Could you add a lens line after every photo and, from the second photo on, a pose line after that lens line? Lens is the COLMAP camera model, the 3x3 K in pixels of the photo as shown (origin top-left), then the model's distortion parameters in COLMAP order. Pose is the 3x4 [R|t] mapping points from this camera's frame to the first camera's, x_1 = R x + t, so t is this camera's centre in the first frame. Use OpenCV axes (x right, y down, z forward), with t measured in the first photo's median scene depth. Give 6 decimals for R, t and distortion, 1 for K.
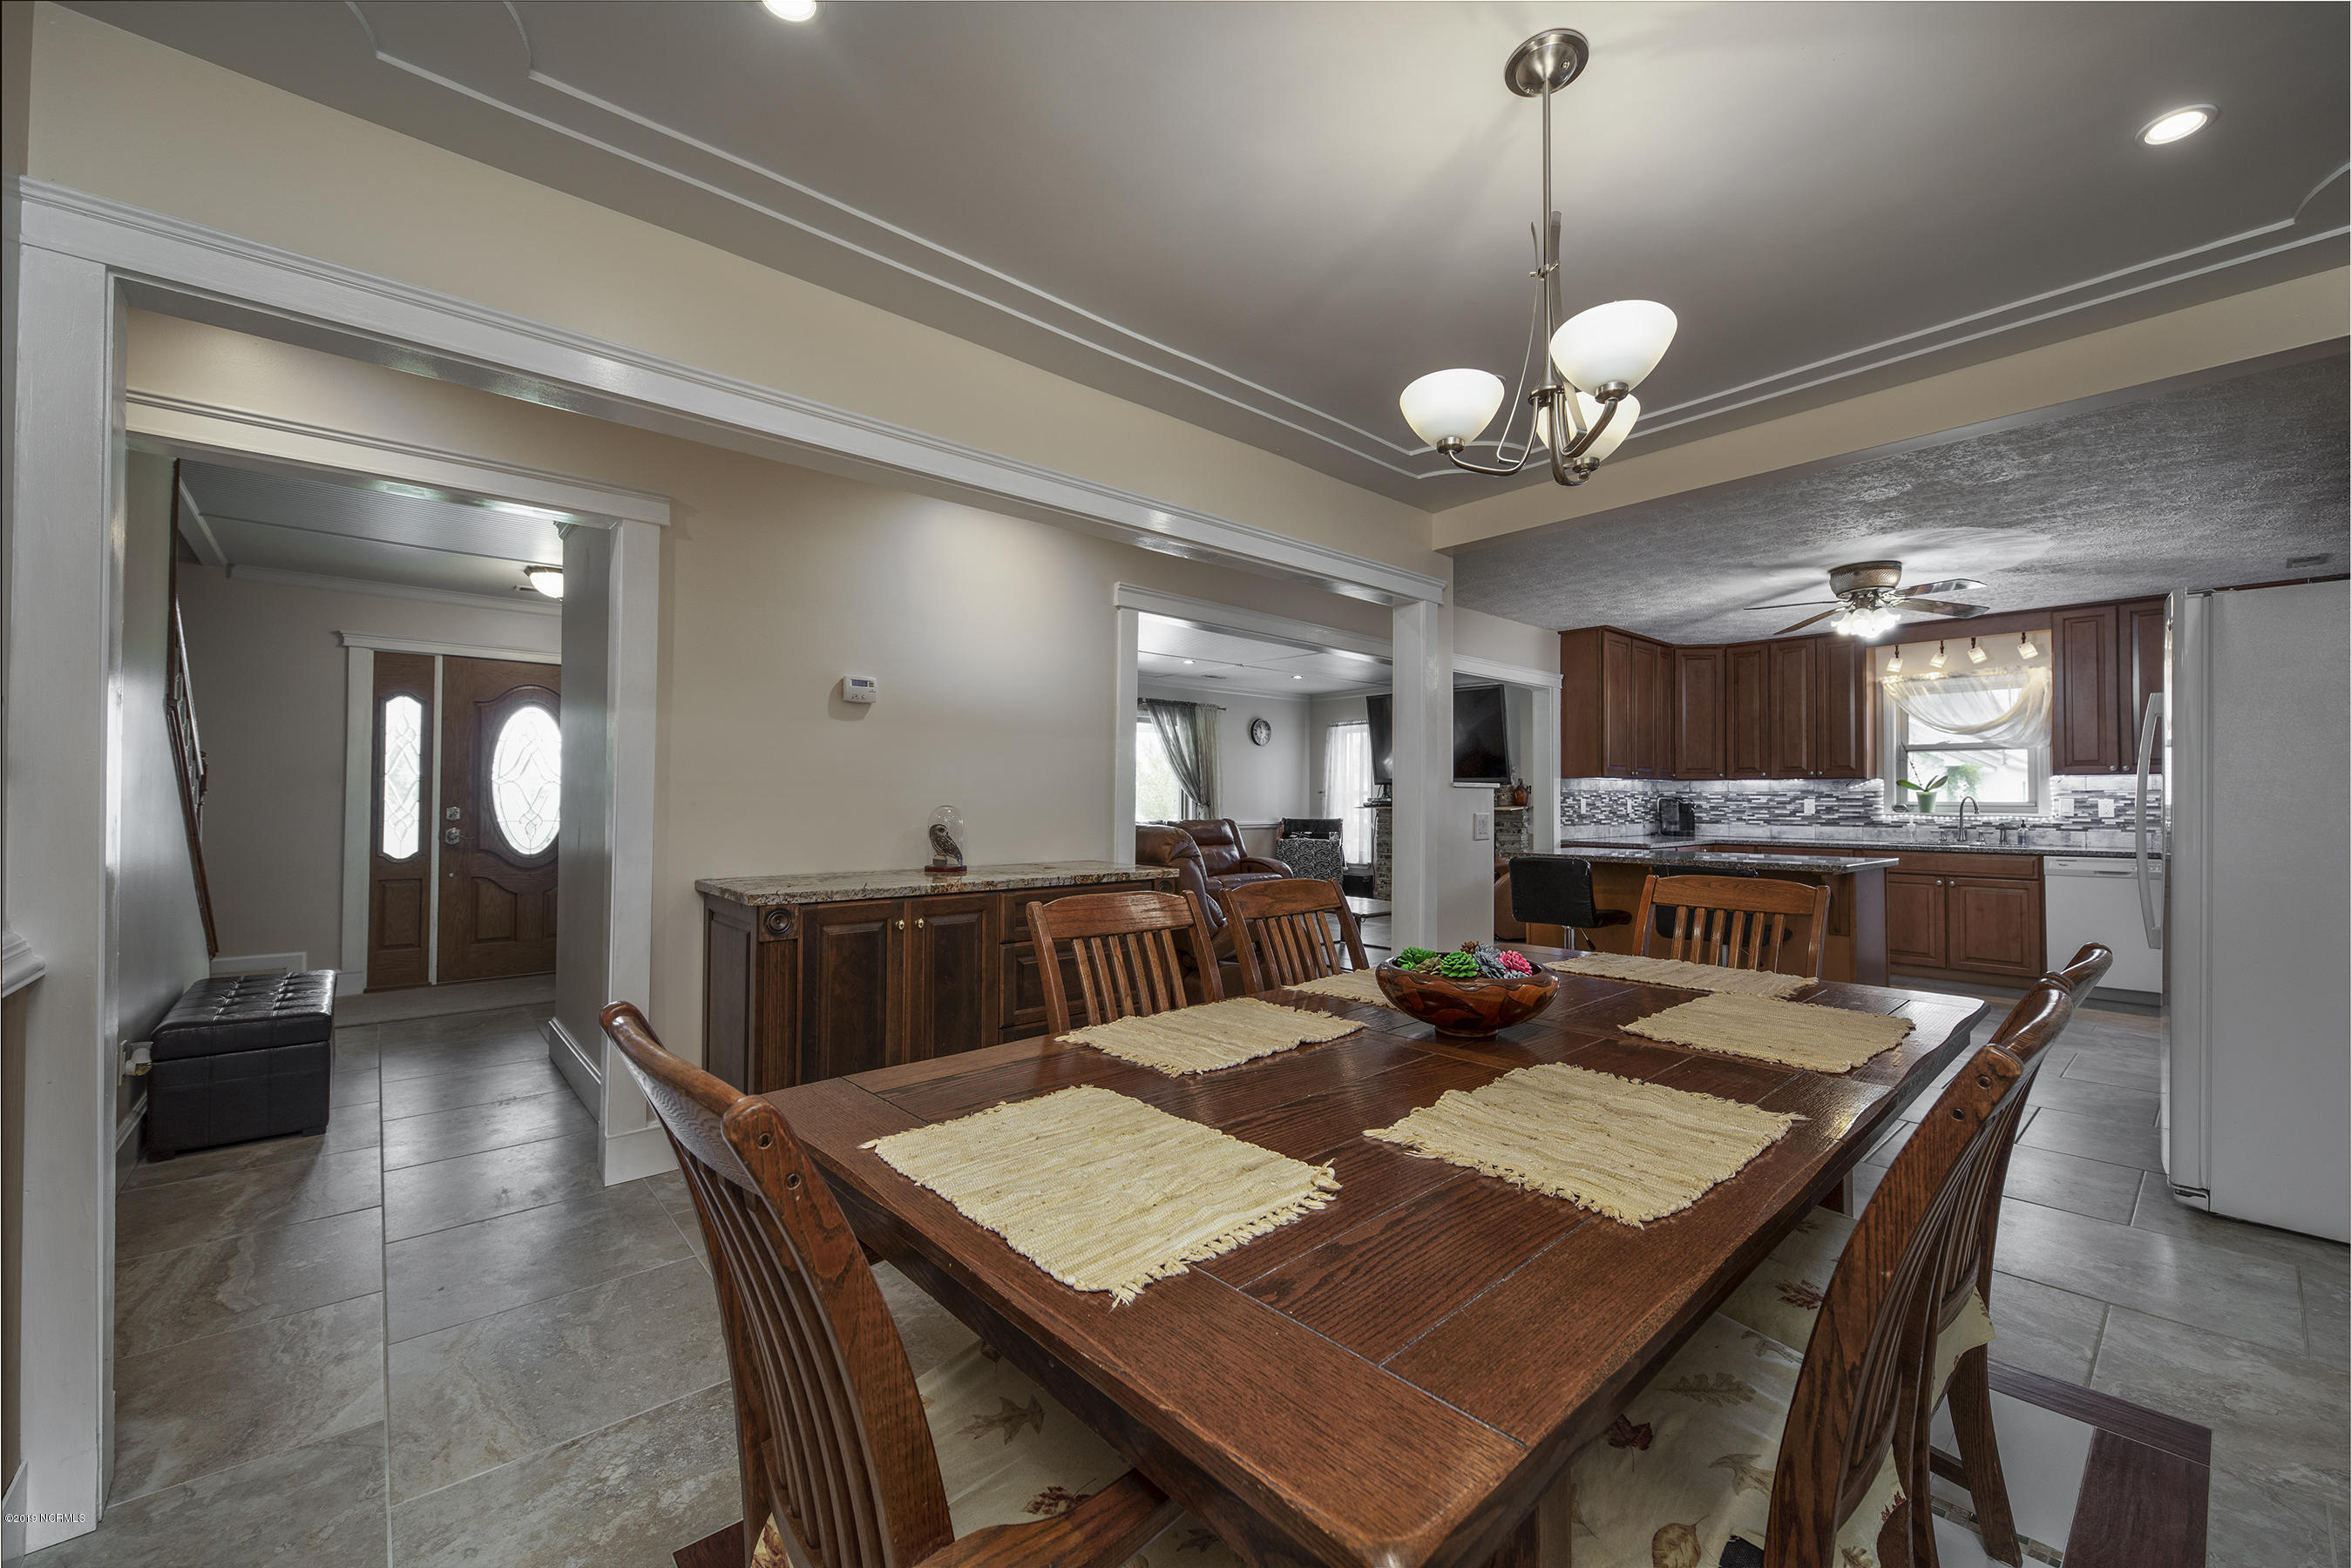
lens RADIAL K [[924.6, 0, 1188.8], [0, 924.6, 787.5], [0, 0, 1]] dist [0.011971, -0.000212]
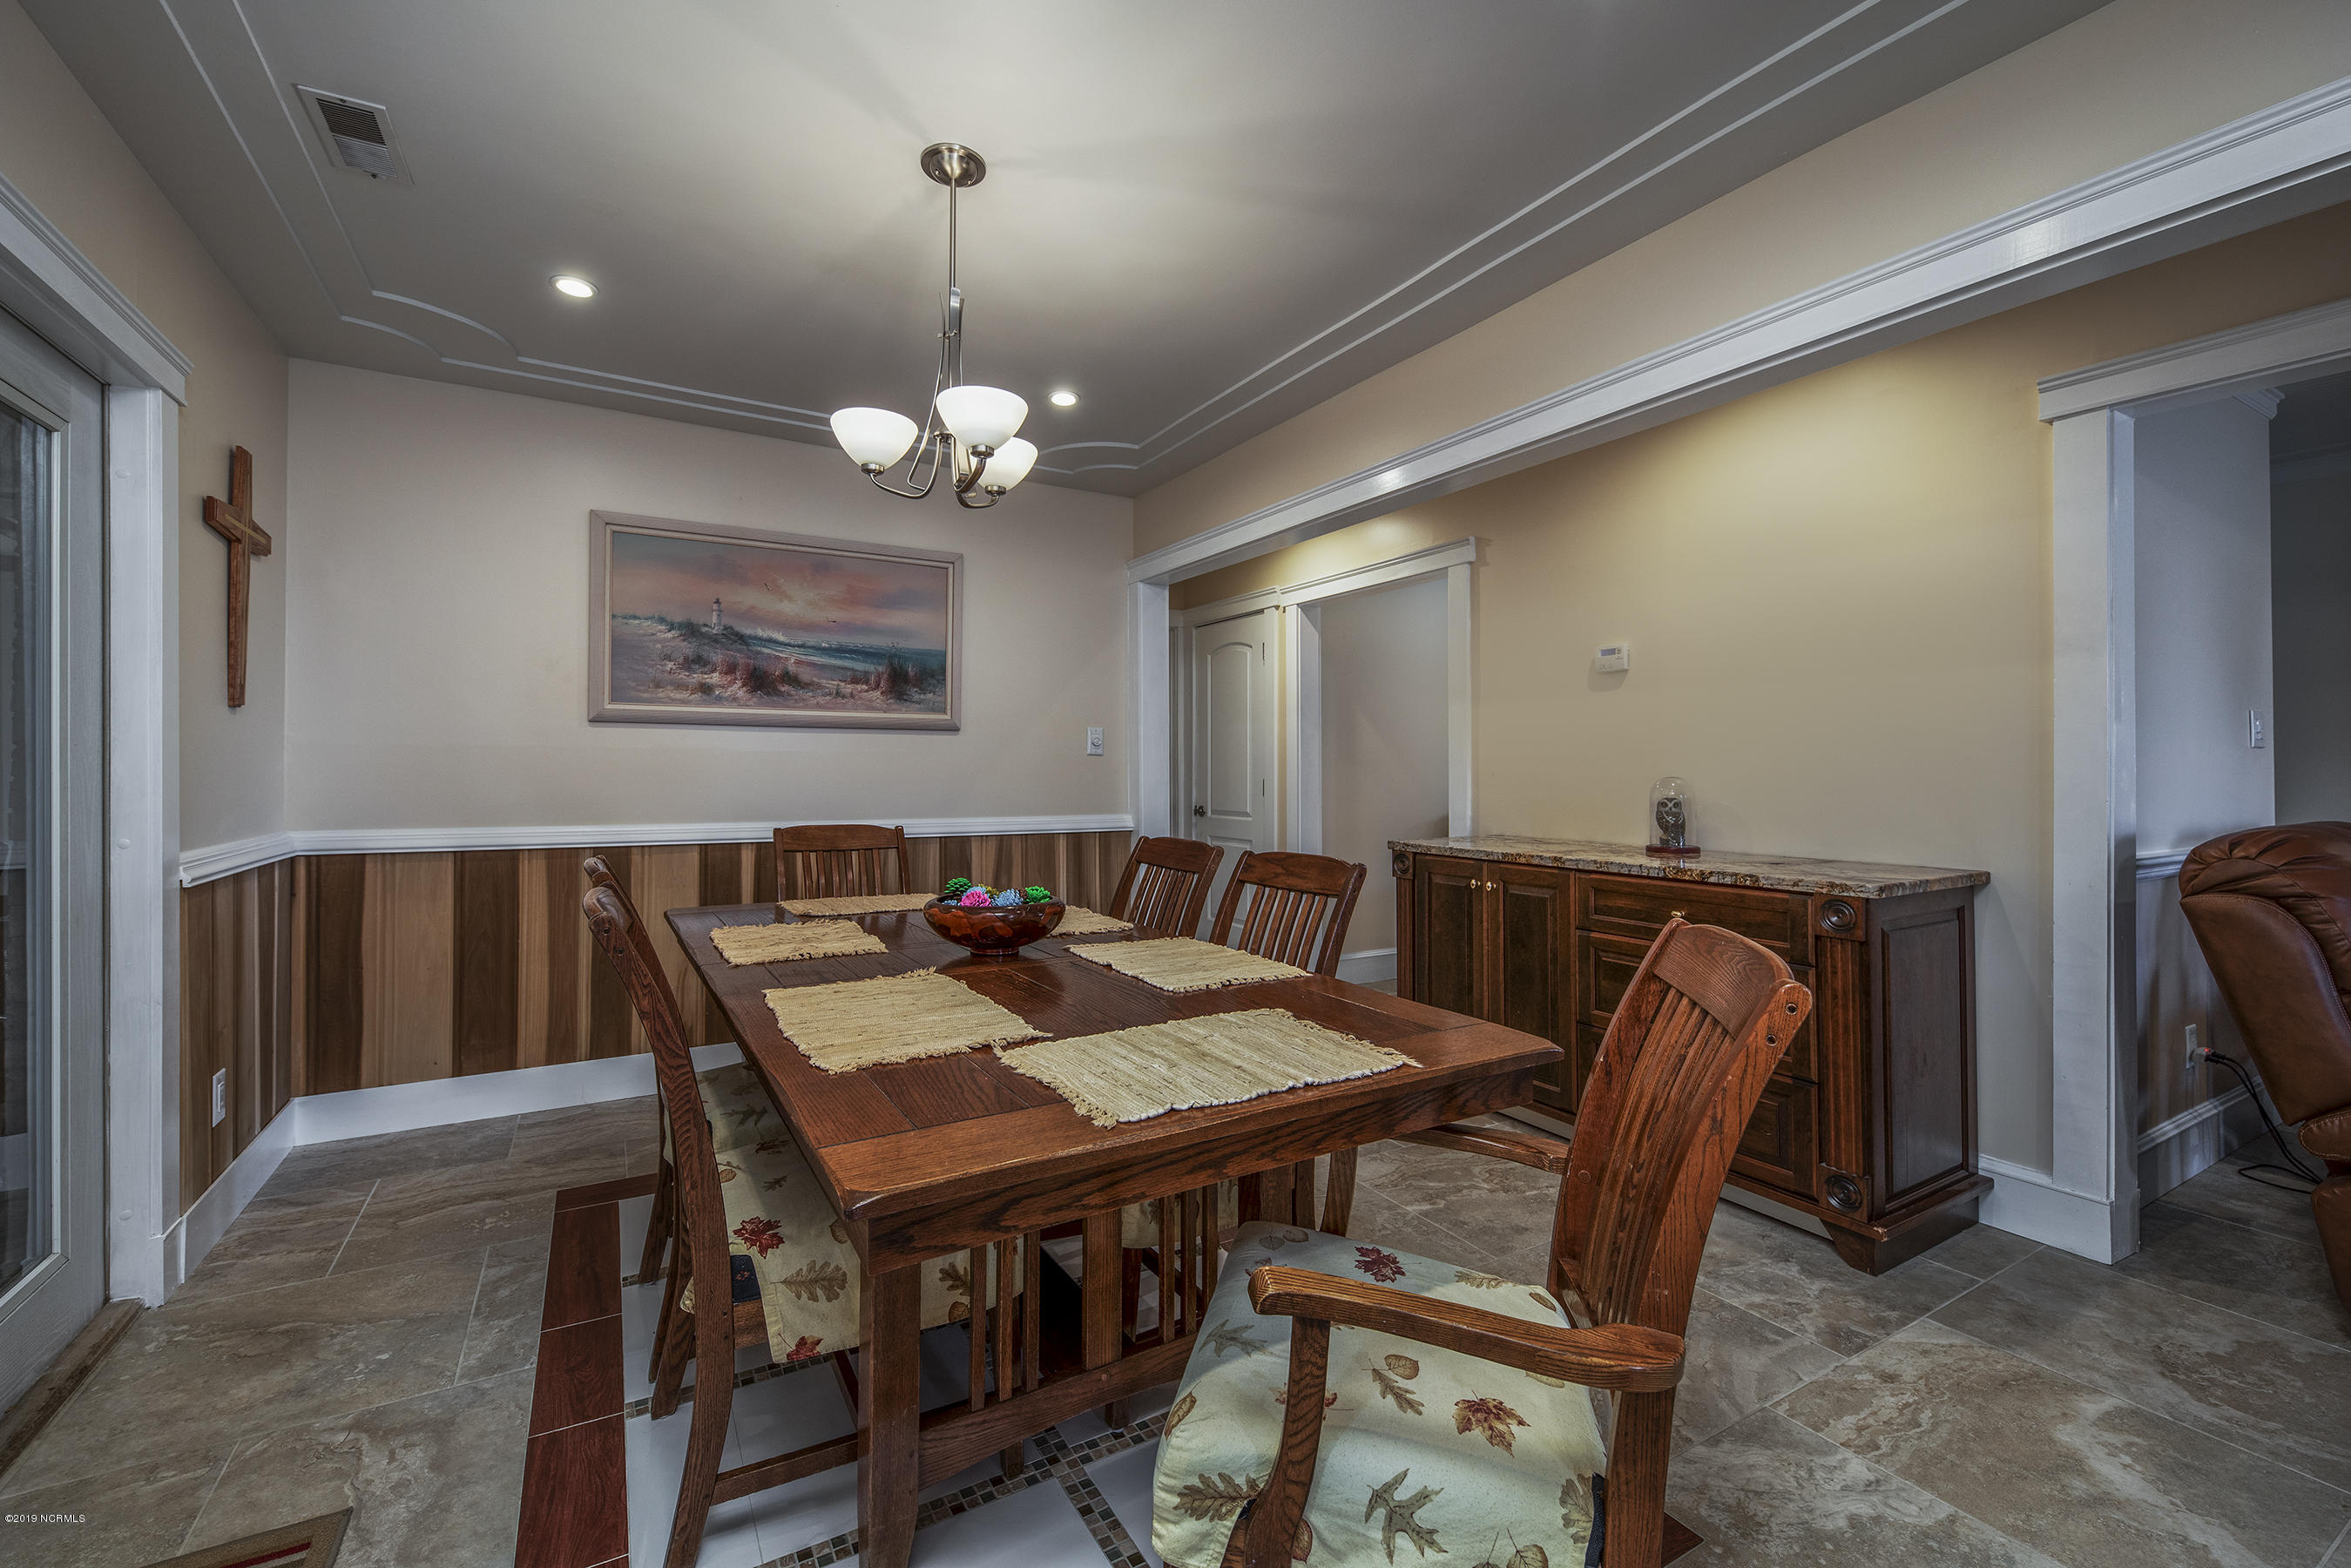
lens RADIAL K [[969.1, 0, 1175.5], [0, 969.1, 784.0], [0, 0, 1]] dist [0.000010, -0.000140]
pose [[-0.195876, 0.001124, -0.980628, 0.395363], [0.013762, 0.999904, -0.001603, 0.011904], [0.980532, -0.013810, -0.195872, 0.399328]]
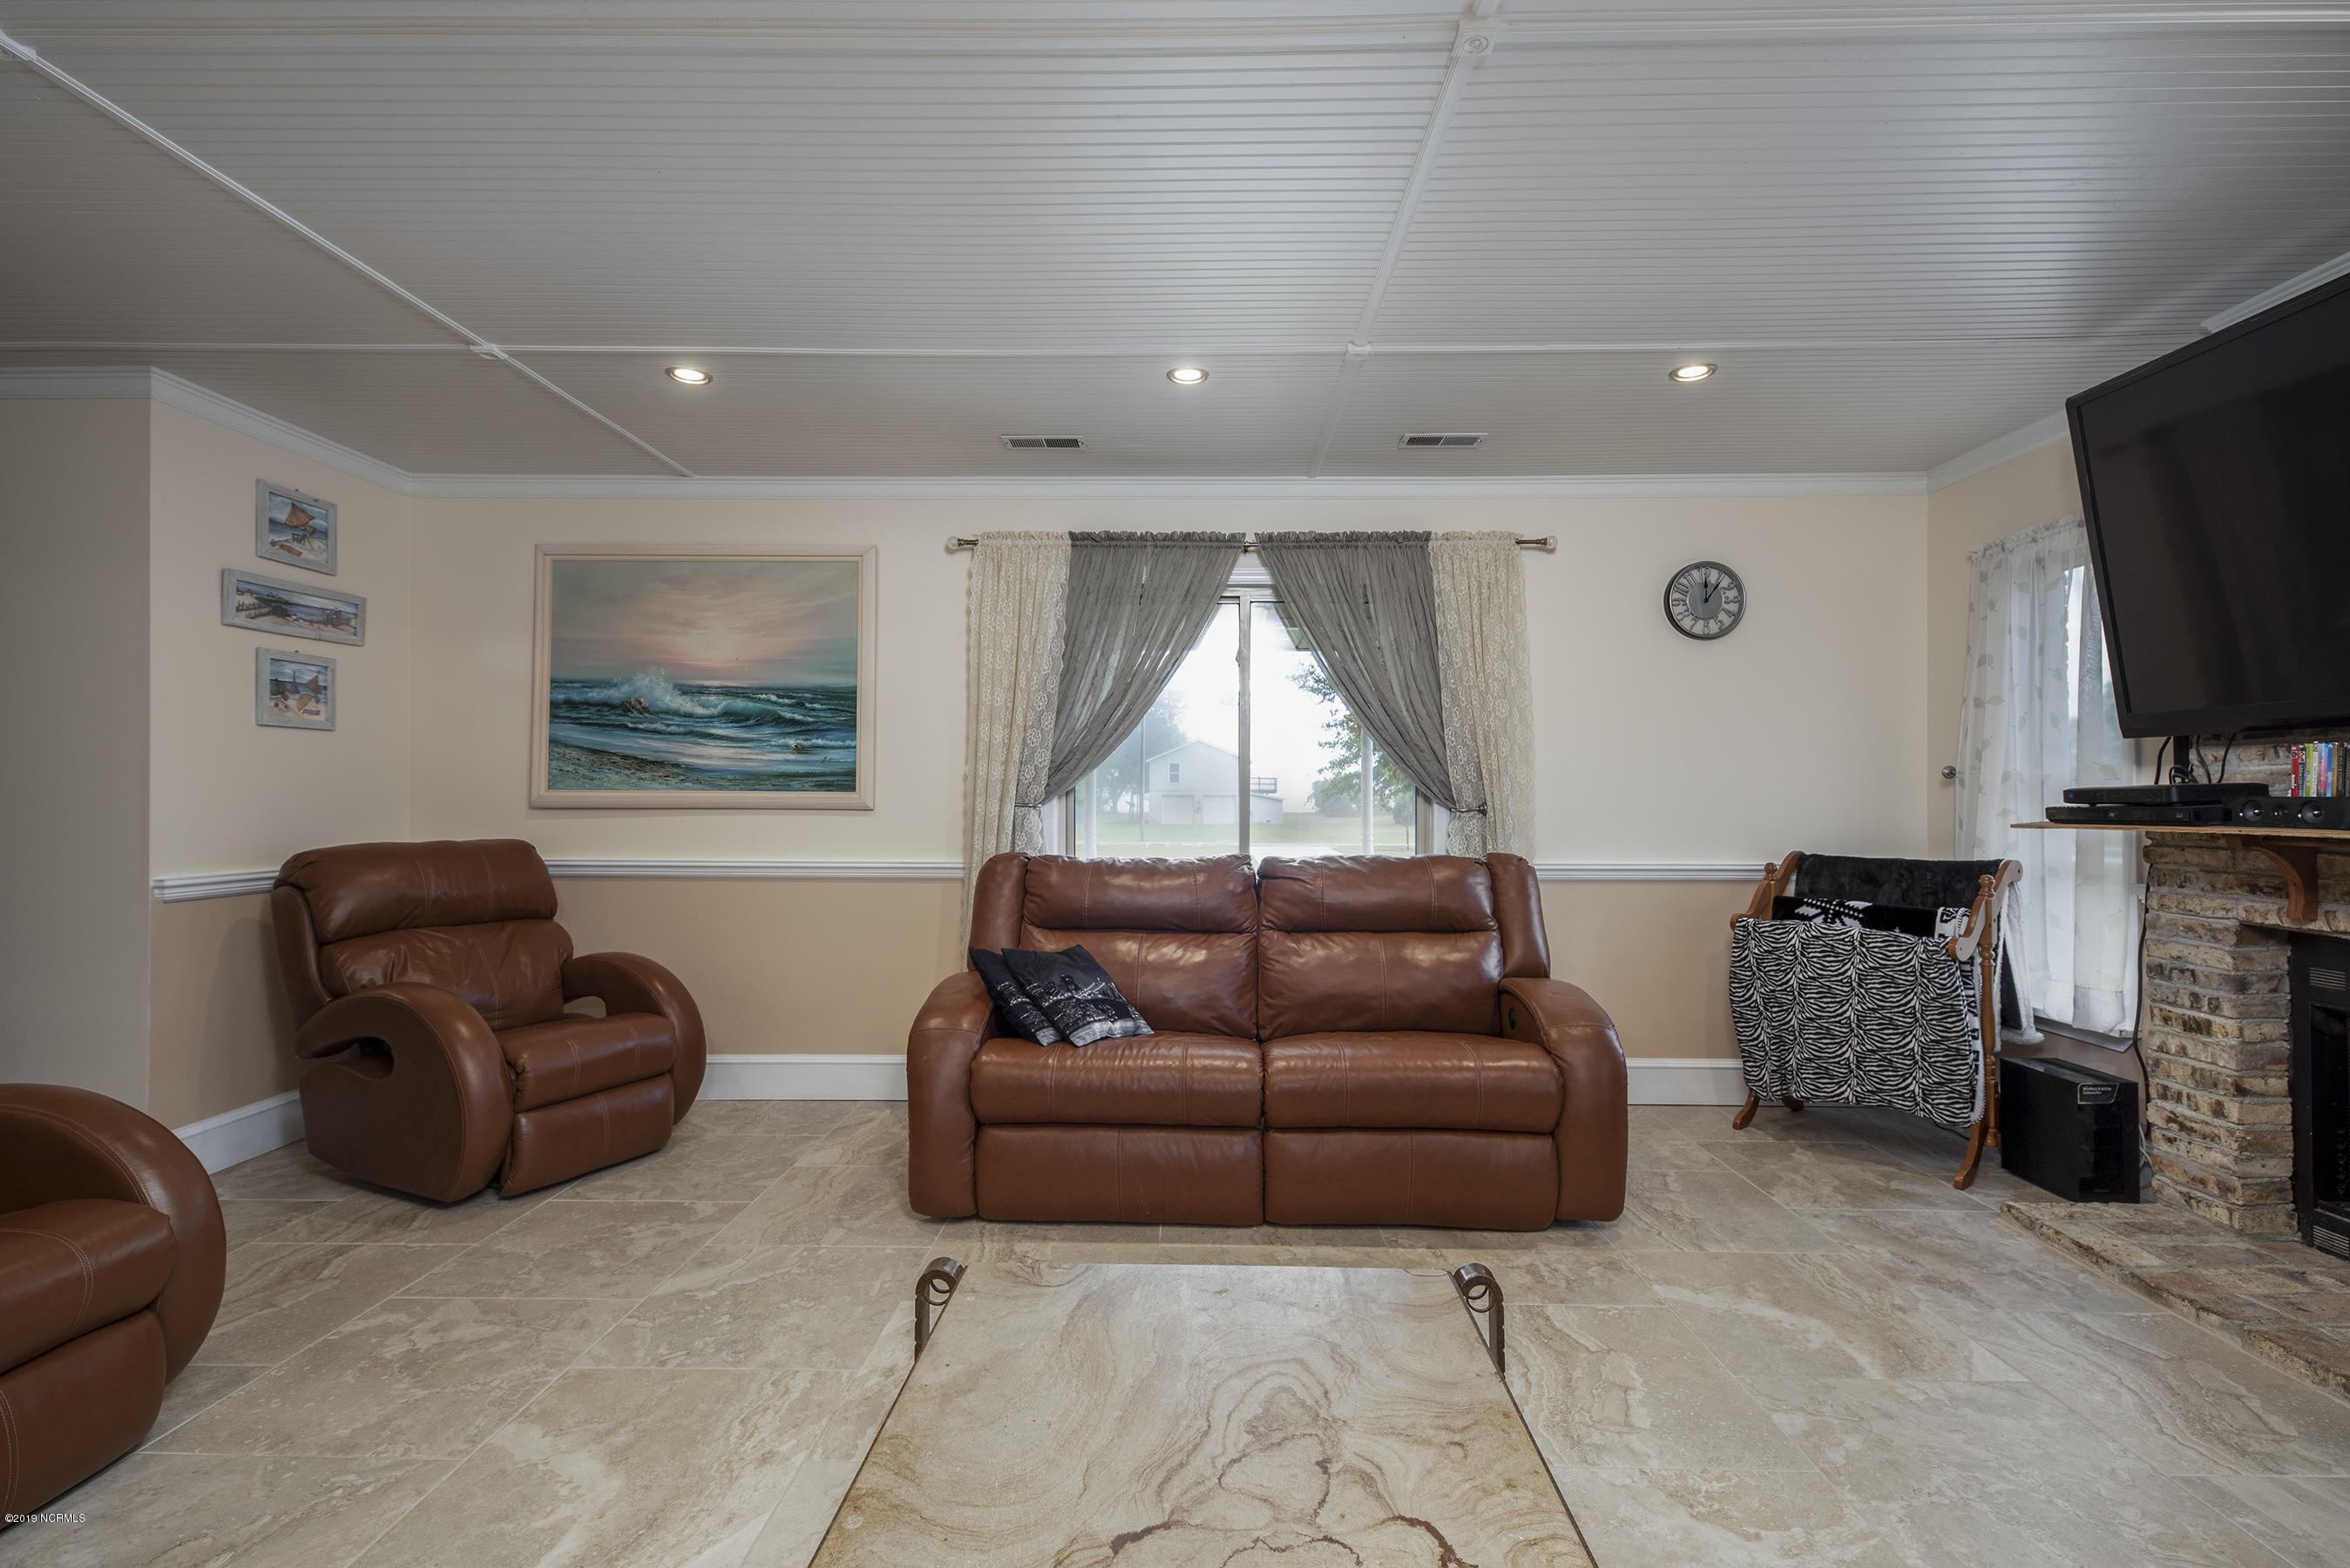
lens RADIAL K [[1050.6, 0, 1175.0], [0, 1050.6, 784.0], [0, 0, 1]] dist [0.000777, -0.000919]
pose [[0.722734, -0.013479, -0.690995, 0.304626], [0.012881, 0.999899, -0.006032, 0.011494], [0.691006, -0.004542, 0.722834, 0.873879]]
